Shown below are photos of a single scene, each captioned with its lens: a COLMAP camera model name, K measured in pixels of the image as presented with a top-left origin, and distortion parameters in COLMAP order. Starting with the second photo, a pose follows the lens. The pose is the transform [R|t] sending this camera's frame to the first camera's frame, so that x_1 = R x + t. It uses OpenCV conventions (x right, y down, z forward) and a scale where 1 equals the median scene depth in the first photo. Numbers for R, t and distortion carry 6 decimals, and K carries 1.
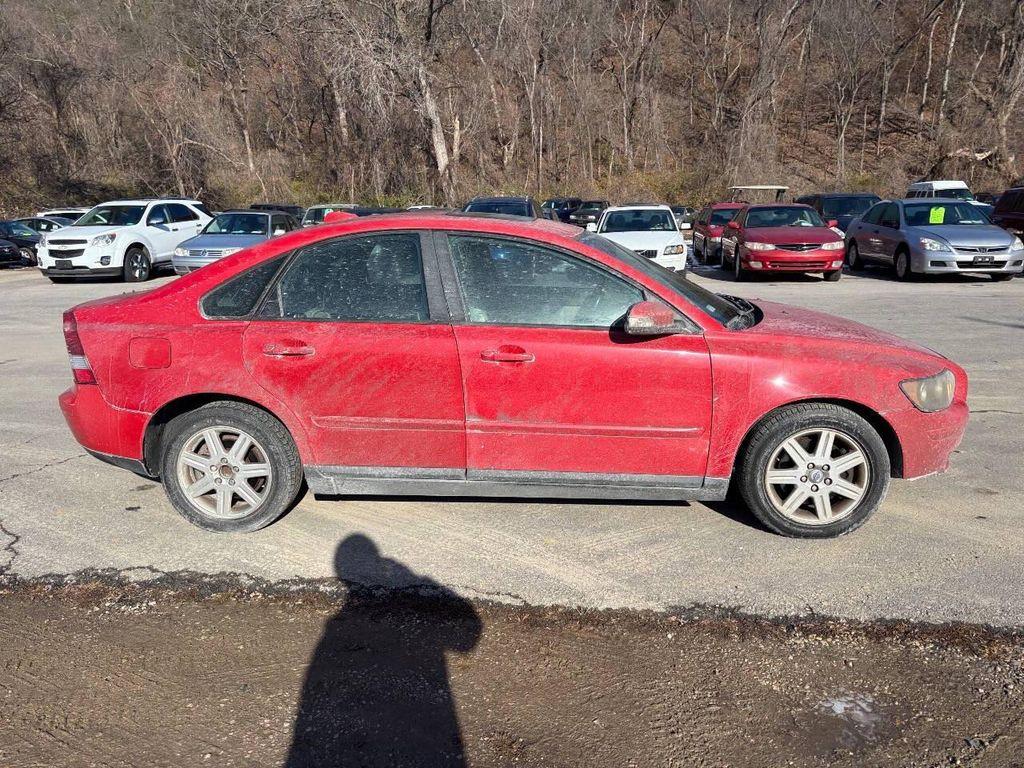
lens RADIAL K [[777.0, 0, 517.5], [0, 777.0, 381.0], [0, 0, 1]] dist [0.048160, -0.040171]
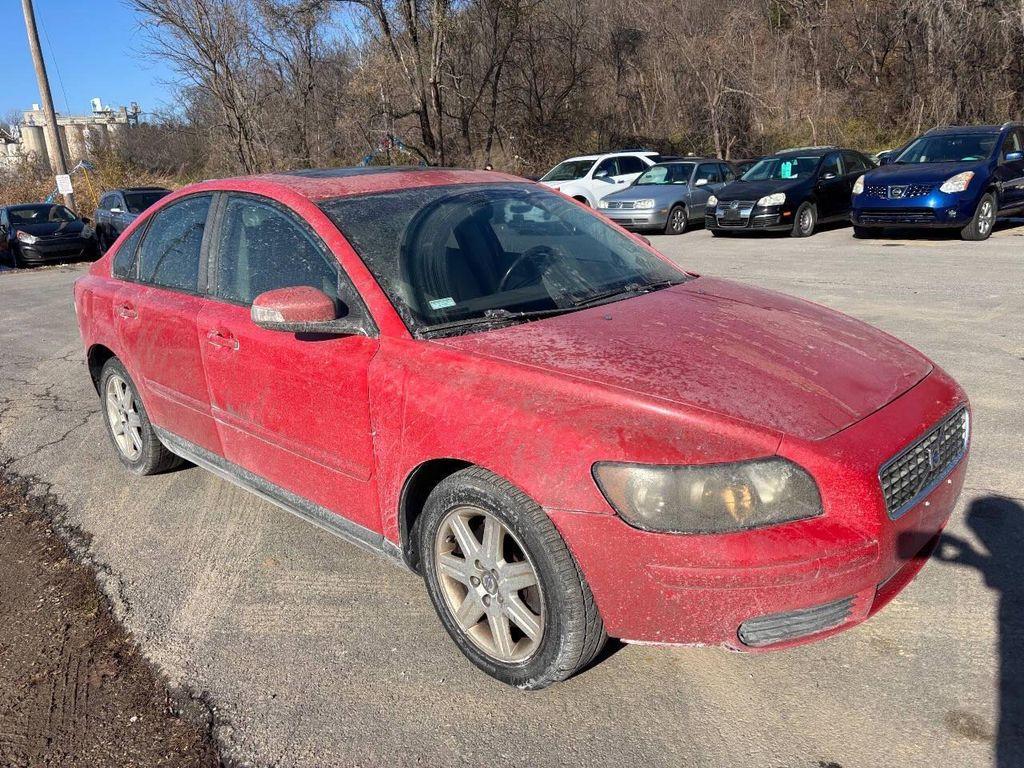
lens RADIAL K [[777.0, 0, 515.2], [0, 777.0, 383.9], [0, 0, 1]] dist [0.048160, -0.040171]
pose [[0.761343, 0.144208, -0.632108, 0.782973], [-0.100685, 0.989420, 0.104454, -0.106470], [0.640483, -0.015882, 0.767808, 0.539113]]
